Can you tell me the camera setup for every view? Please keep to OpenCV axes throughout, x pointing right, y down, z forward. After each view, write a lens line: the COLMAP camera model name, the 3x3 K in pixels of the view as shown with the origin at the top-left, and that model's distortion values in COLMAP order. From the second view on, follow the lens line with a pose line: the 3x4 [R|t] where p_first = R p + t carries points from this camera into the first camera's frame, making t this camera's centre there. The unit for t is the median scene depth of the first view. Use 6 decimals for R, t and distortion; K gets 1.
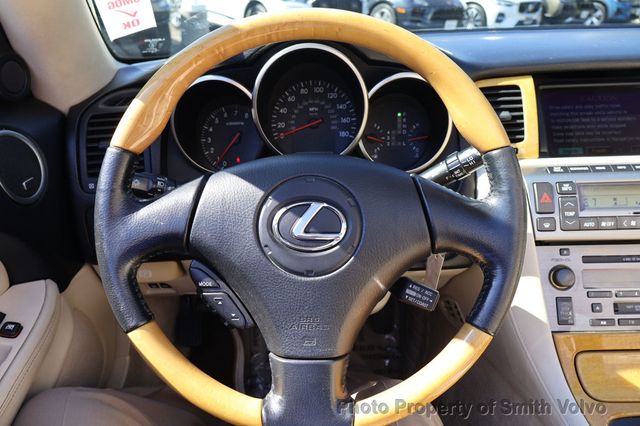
lens RADIAL K [[534.3, 0, 311.3], [0, 534.3, 230.7], [0, 0, 1]] dist [-0.008632, -0.015956]
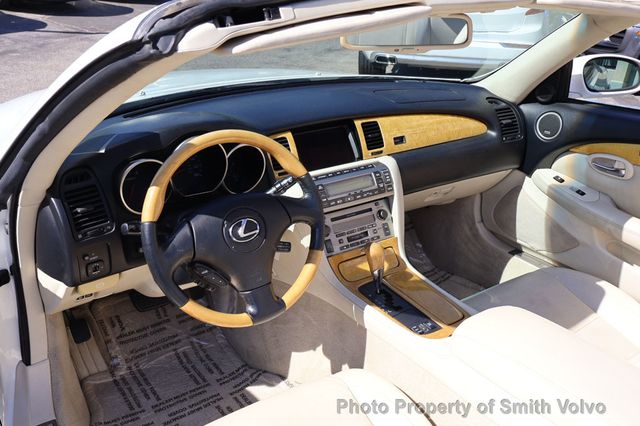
lens RADIAL K [[605.8, 0, 320.0], [0, 605.8, 213.0], [0, 0, 1]] dist [0.014064, 0.004161]
pose [[0.797841, -0.189270, 0.572387, -0.876139], [0.176824, 0.981150, 0.077962, -0.165547], [-0.576353, 0.039010, 0.816269, -0.904800]]
